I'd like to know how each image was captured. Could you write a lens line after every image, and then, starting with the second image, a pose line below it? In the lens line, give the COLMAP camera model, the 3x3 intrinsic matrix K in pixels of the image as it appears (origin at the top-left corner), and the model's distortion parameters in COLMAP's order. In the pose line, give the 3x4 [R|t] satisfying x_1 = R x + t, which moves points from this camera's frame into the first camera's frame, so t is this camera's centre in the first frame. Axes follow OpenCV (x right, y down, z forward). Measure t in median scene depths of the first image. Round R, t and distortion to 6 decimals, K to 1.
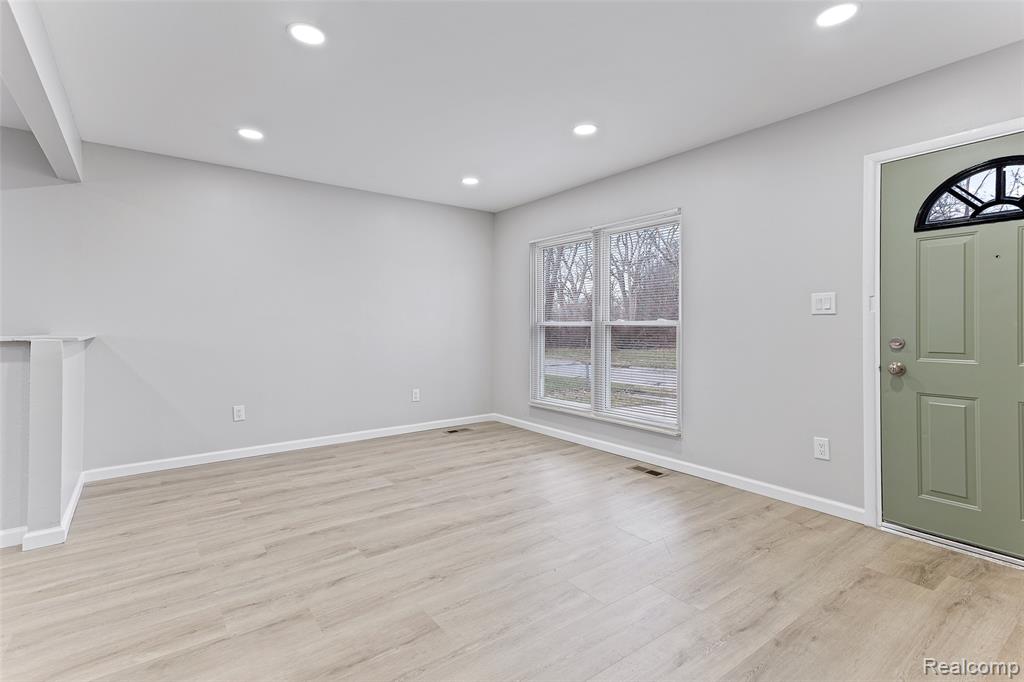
lens RADIAL K [[492.3, 0, 506.2], [0, 492.3, 321.4], [0, 0, 1]] dist [0.028157, 0.000427]
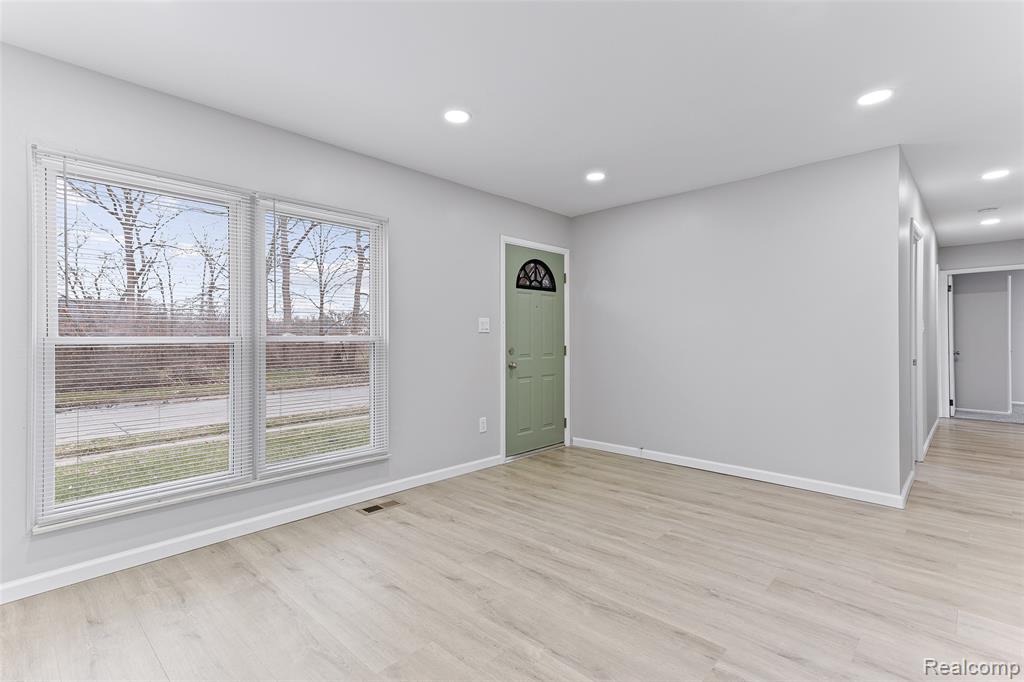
lens RADIAL K [[479.6, 0, 515.5], [0, 479.6, 333.5], [0, 0, 1]] dist [0.029016, 0.000082]
pose [[-0.181635, 0.013045, 0.983280, -0.826976], [-0.001926, 0.999905, -0.013622, 0.007271], [-0.983364, -0.004368, -0.181592, 1.254134]]
